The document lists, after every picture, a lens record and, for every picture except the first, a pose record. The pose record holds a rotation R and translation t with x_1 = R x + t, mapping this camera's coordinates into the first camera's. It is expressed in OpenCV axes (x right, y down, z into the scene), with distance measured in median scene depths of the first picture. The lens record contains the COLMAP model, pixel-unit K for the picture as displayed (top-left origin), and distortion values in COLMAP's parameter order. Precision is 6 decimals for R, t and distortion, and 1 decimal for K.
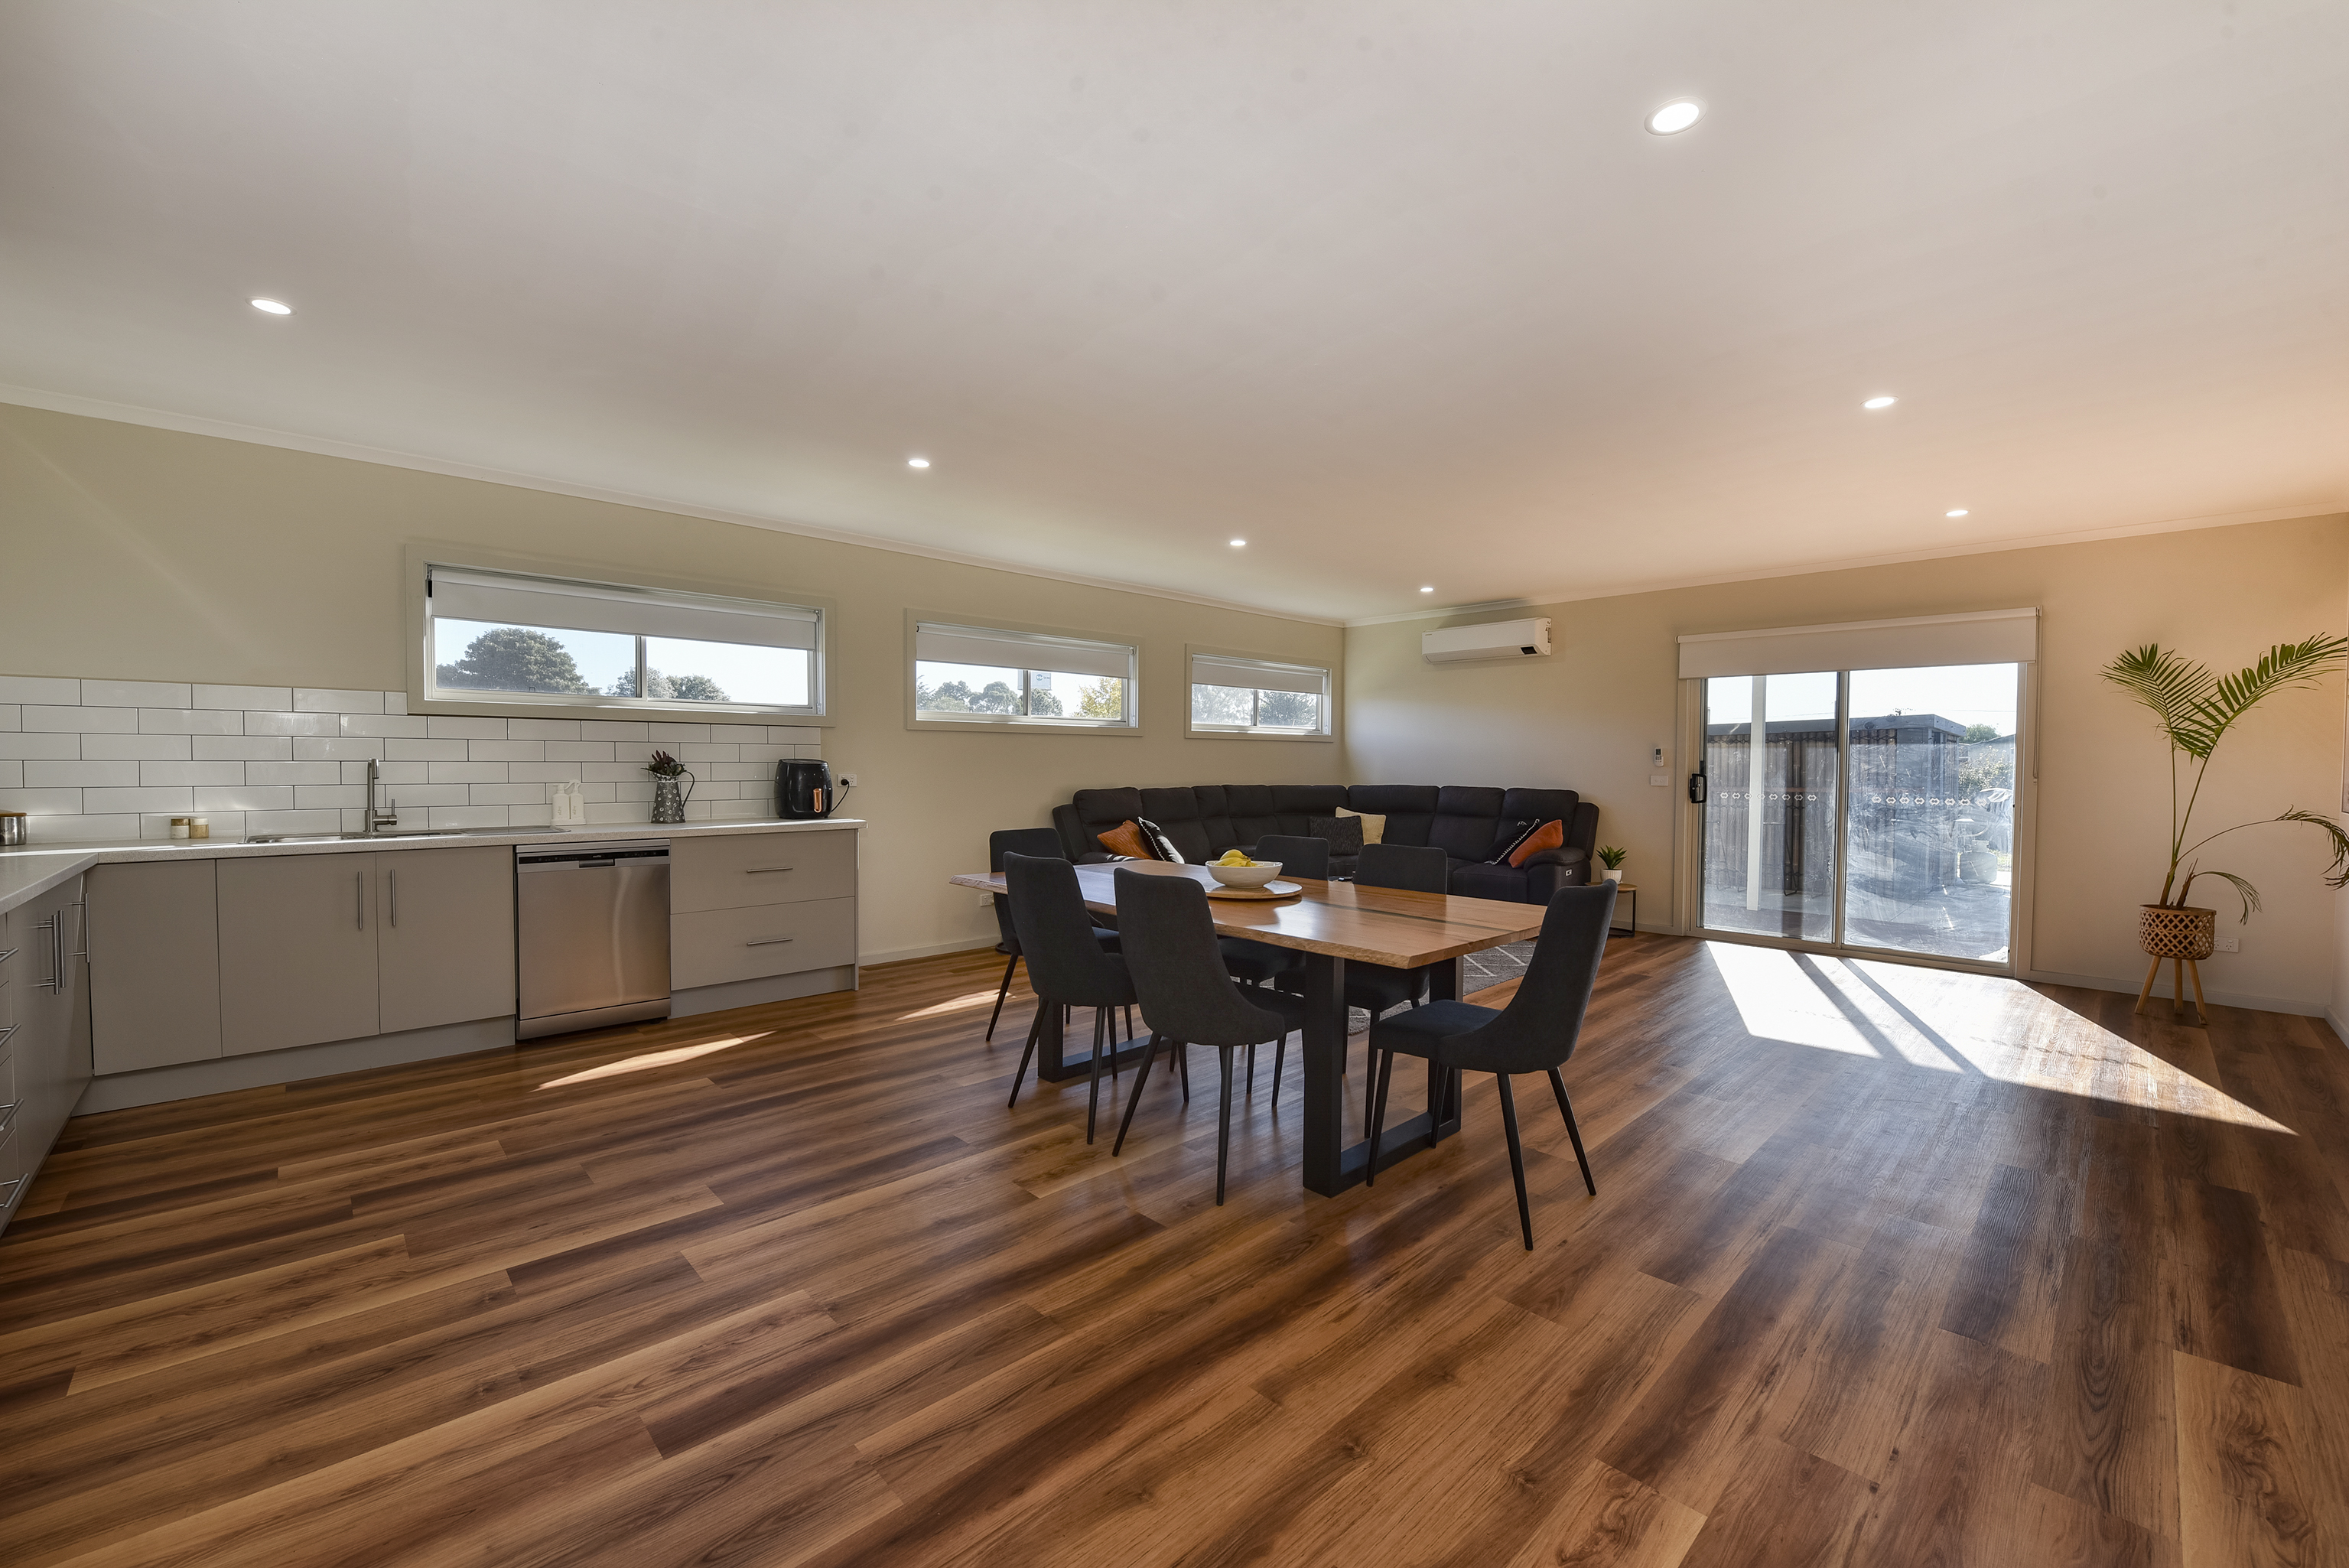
lens RADIAL K [[937.3, 0, 1188.2], [0, 937.3, 790.9], [0, 0, 1]] dist [-0.015953, -0.001784]
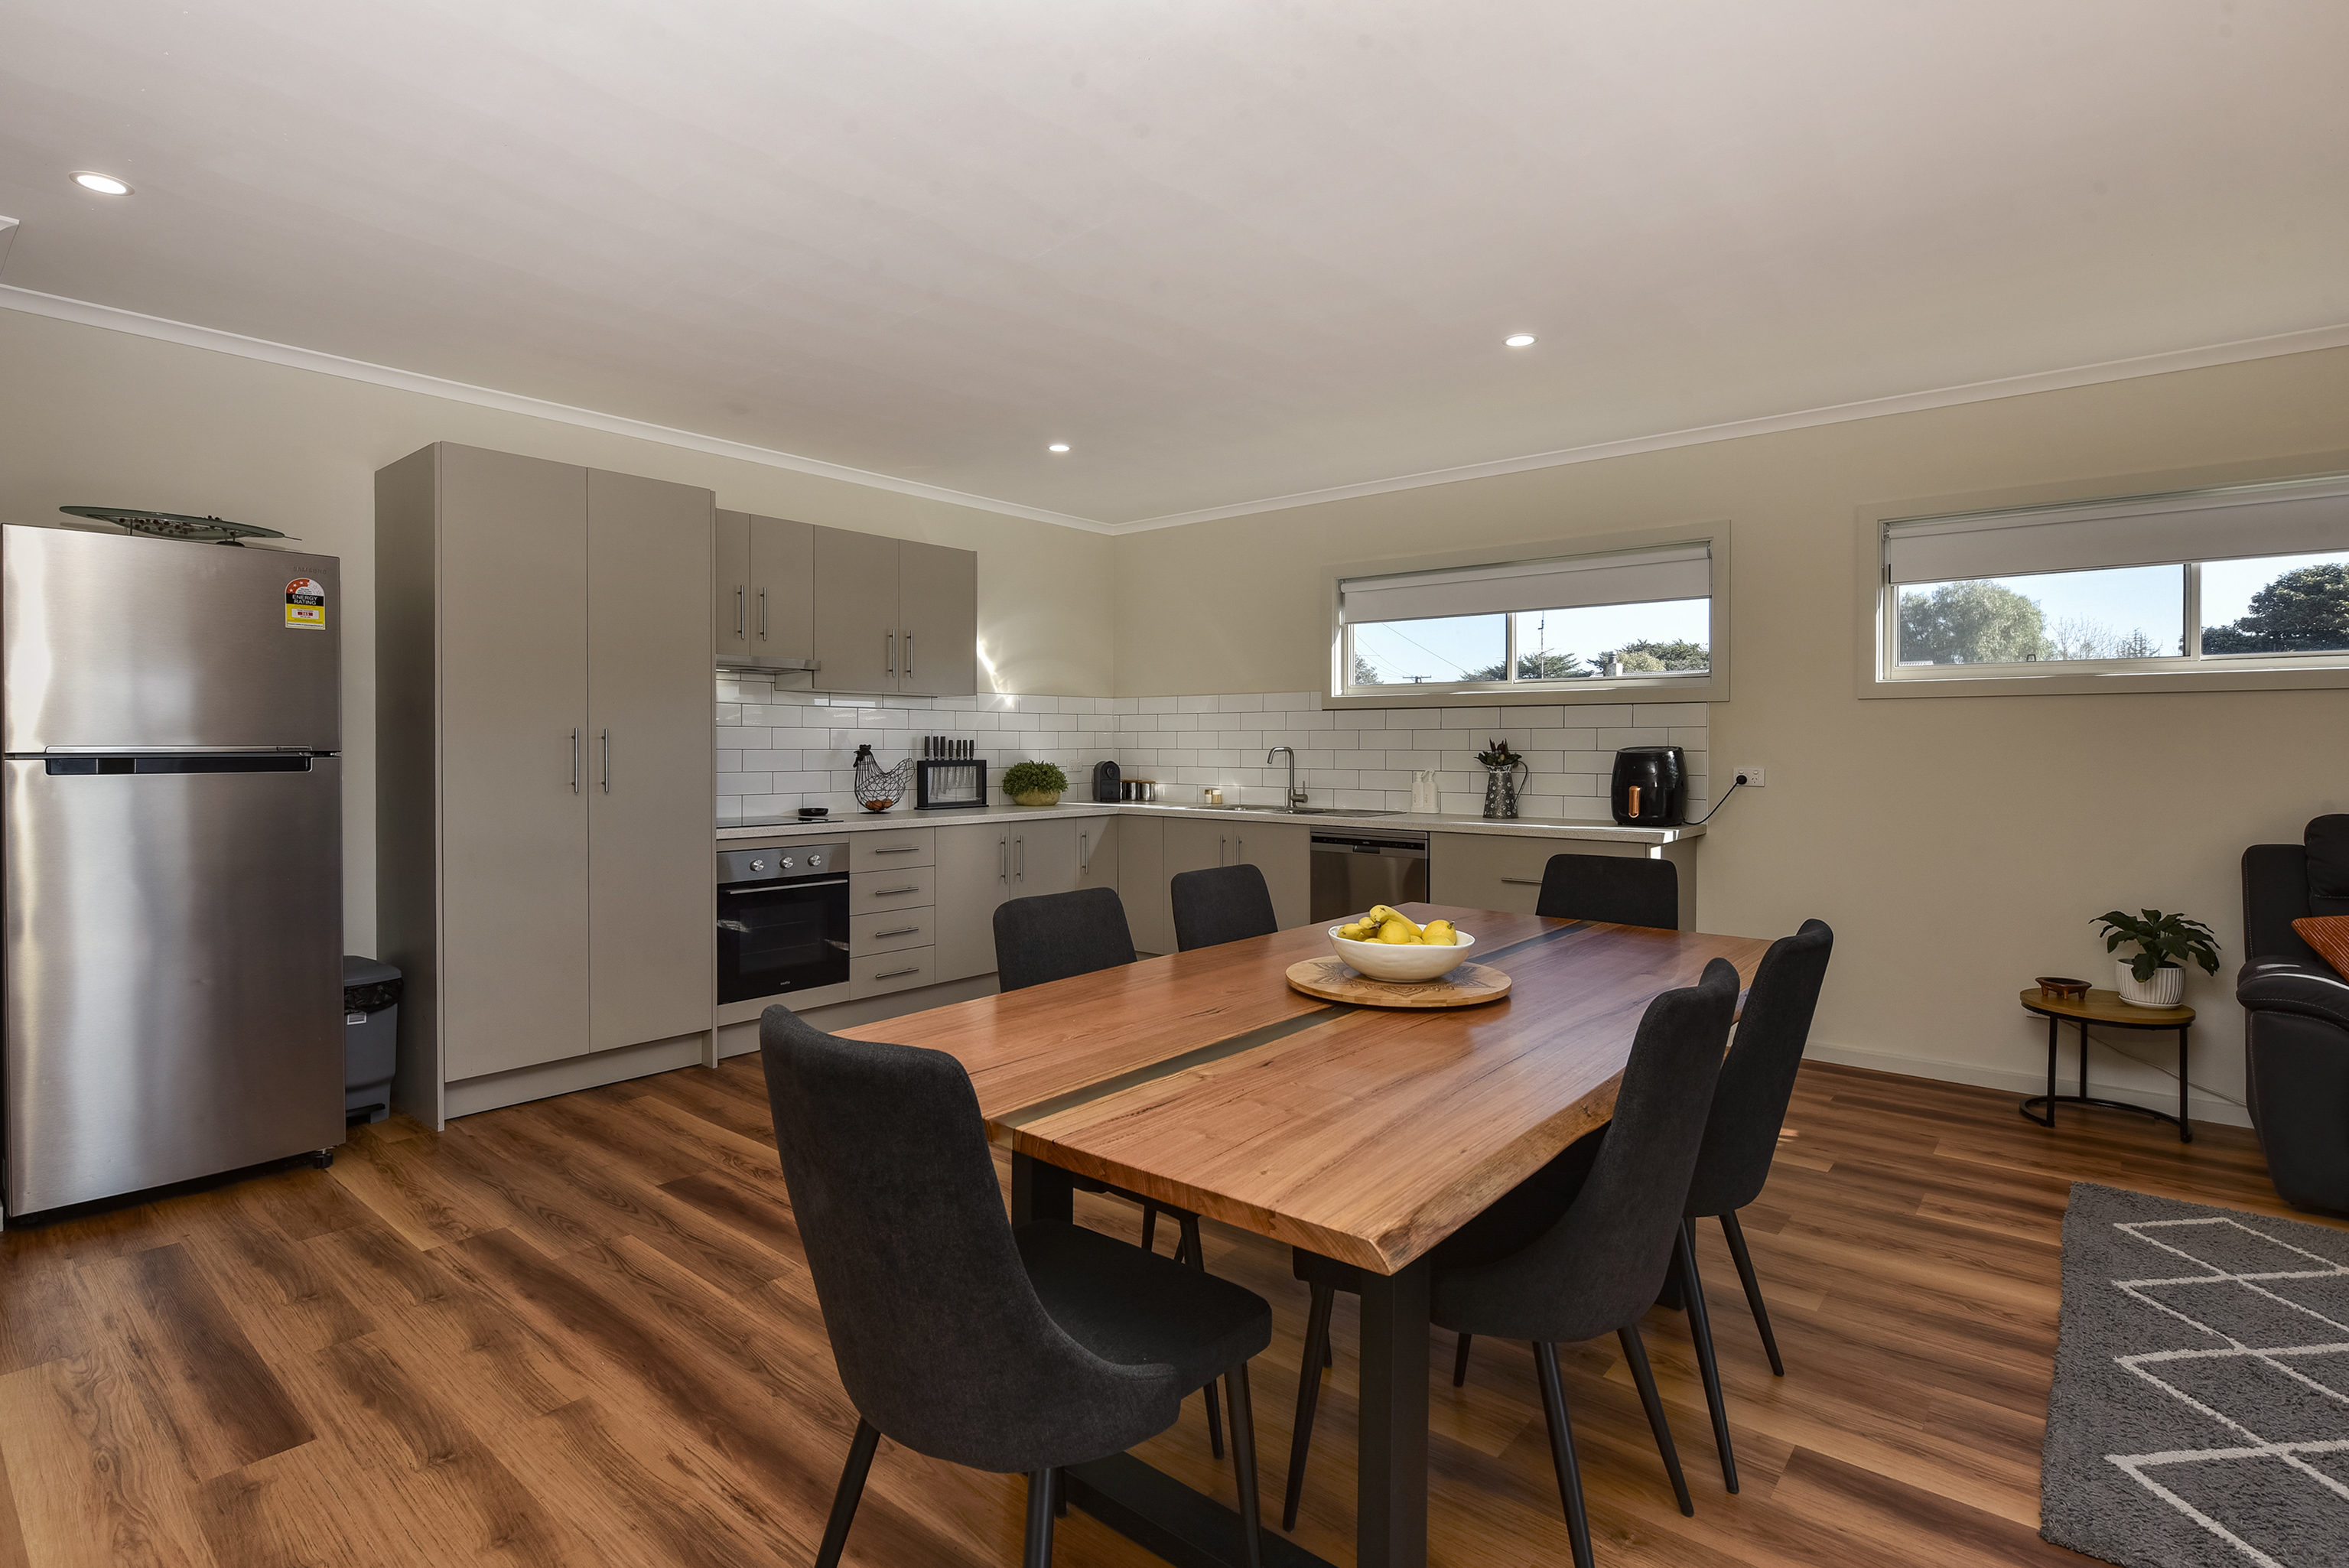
lens RADIAL K [[1126.0, 0, 1156.6], [0, 1126.0, 760.8], [0, 0, 1]] dist [0.003246, -0.007245]
pose [[0.102333, 0.008501, -0.994714, 0.524111], [-0.033113, 0.999438, 0.005134, -0.016681], [0.994199, 0.032413, 0.102557, 0.593542]]
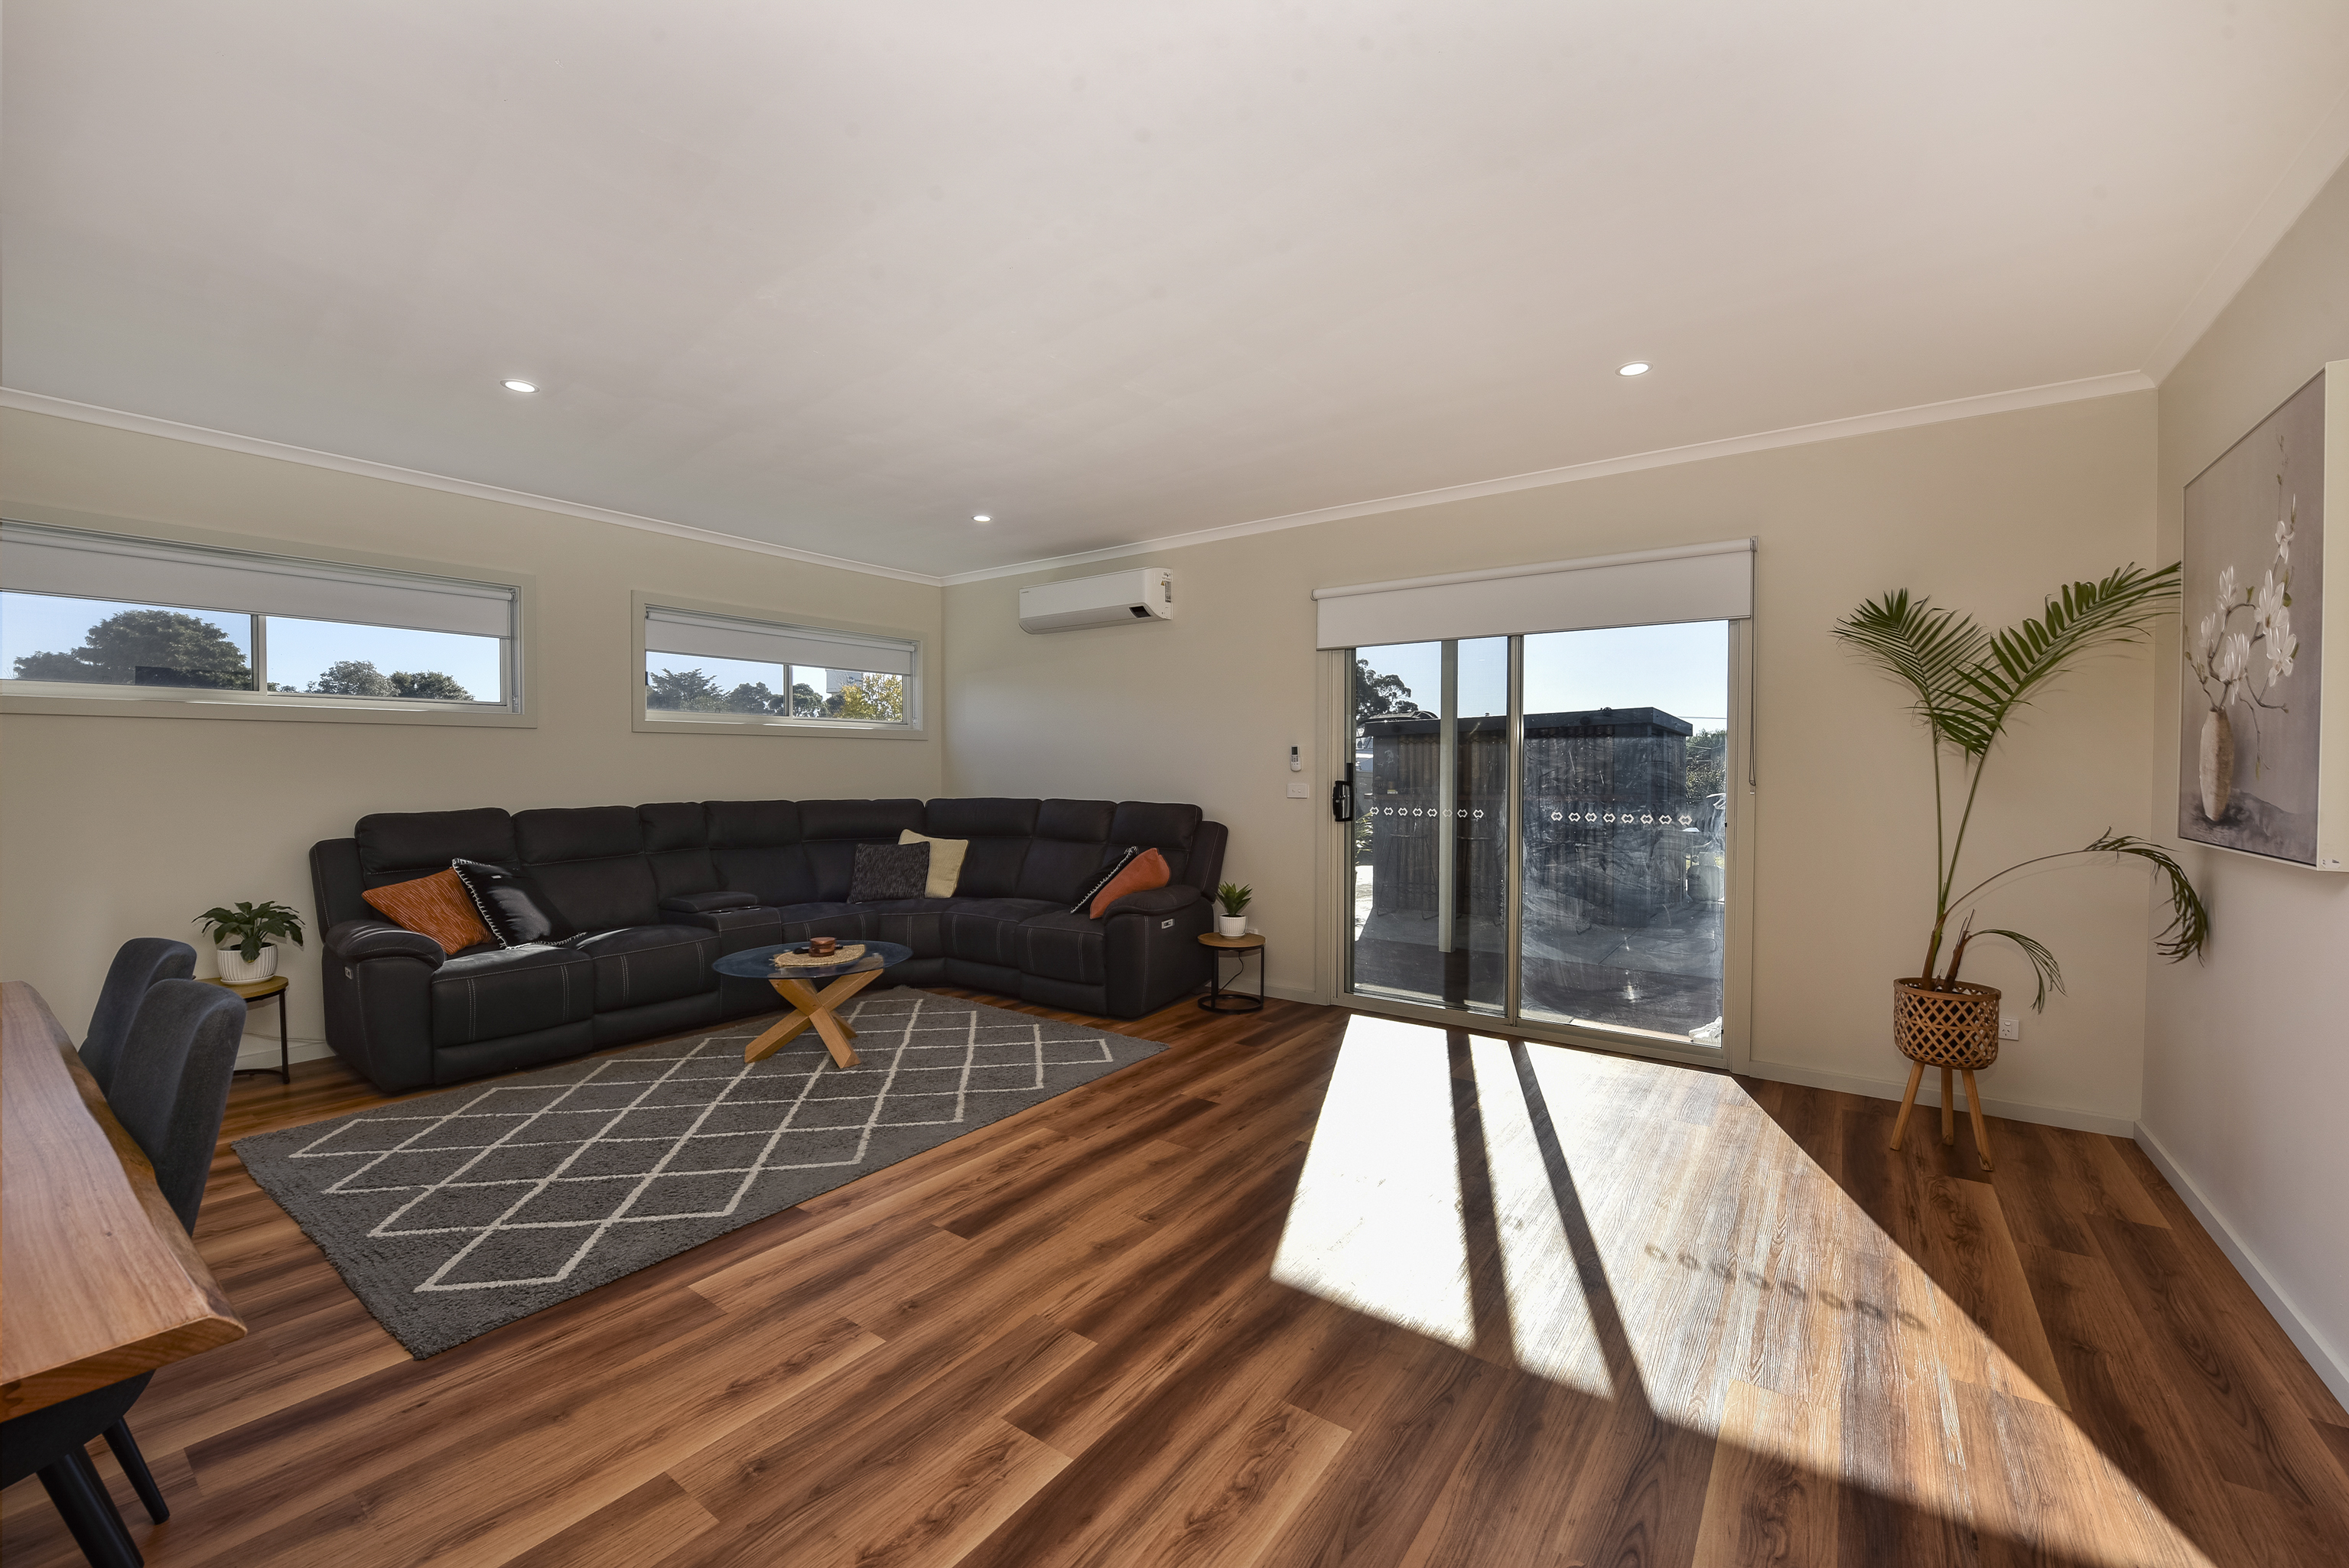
lens RADIAL K [[937.3, 0, 1184.3], [0, 937.3, 792.9], [0, 0, 1]] dist [-0.015953, -0.001784]
pose [[0.983751, -0.009693, 0.179275, 0.445342], [0.010380, 0.999942, -0.002895, -0.012317], [-0.179236, 0.004709, 0.983795, 0.465240]]
